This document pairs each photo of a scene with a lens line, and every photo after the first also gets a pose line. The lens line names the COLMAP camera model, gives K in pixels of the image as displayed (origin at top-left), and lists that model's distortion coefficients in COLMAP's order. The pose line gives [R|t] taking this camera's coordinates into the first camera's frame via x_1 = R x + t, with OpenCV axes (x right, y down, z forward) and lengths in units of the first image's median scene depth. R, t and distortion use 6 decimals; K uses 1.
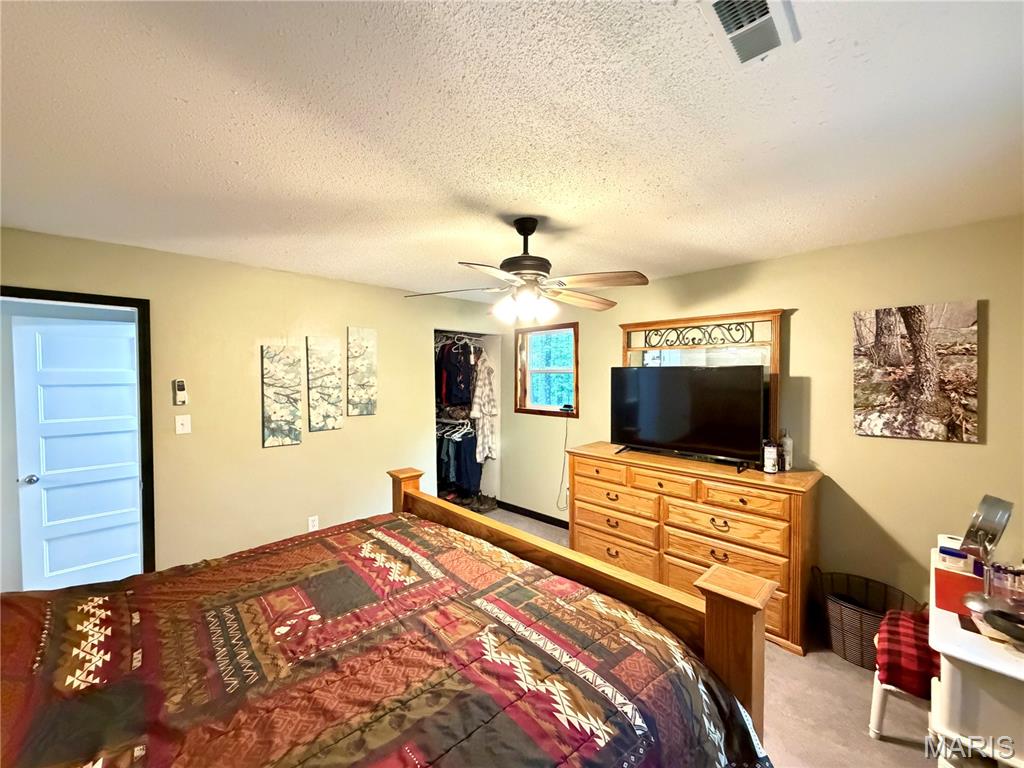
lens RADIAL K [[407.1, 0, 509.2], [0, 407.1, 384.5], [0, 0, 1]] dist [0.000596, -0.000010]
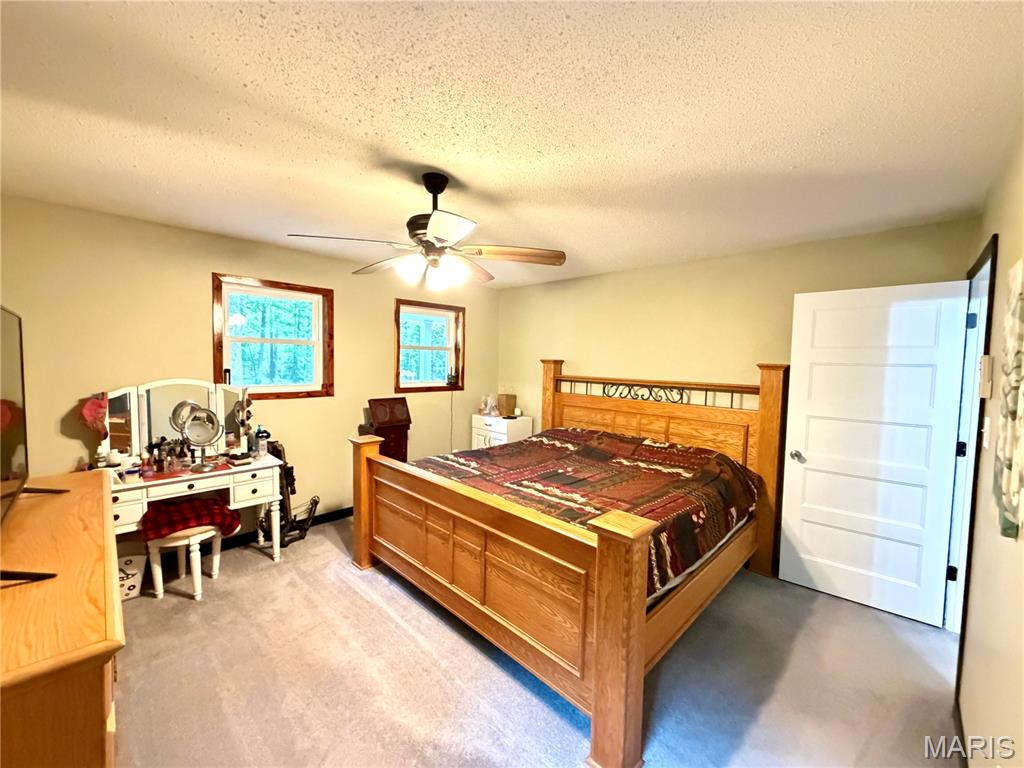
lens RADIAL K [[407.1, 0, 509.2], [0, 407.1, 384.5], [0, 0, 1]] dist [0.000596, -0.000010]
pose [[-0.999553, -0.016423, -0.024989, -0.075922], [-0.018478, 0.996264, 0.084364, -0.007220], [0.023510, 0.084788, -0.996122, 1.357322]]
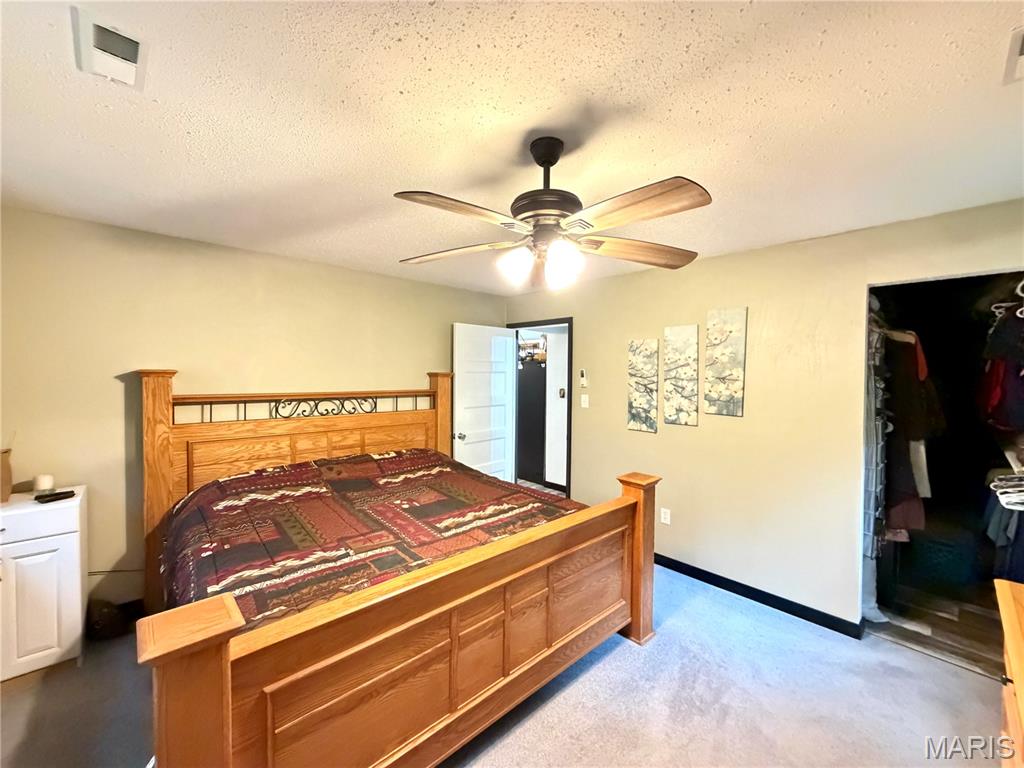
lens RADIAL K [[407.1, 0, 509.2], [0, 407.1, 384.5], [0, 0, 1]] dist [0.000596, -0.000010]
pose [[-0.021238, 0.033867, -0.999201, 0.536101], [-0.034766, 0.998797, 0.034593, 0.000288], [0.999170, 0.035473, -0.020035, 0.663232]]
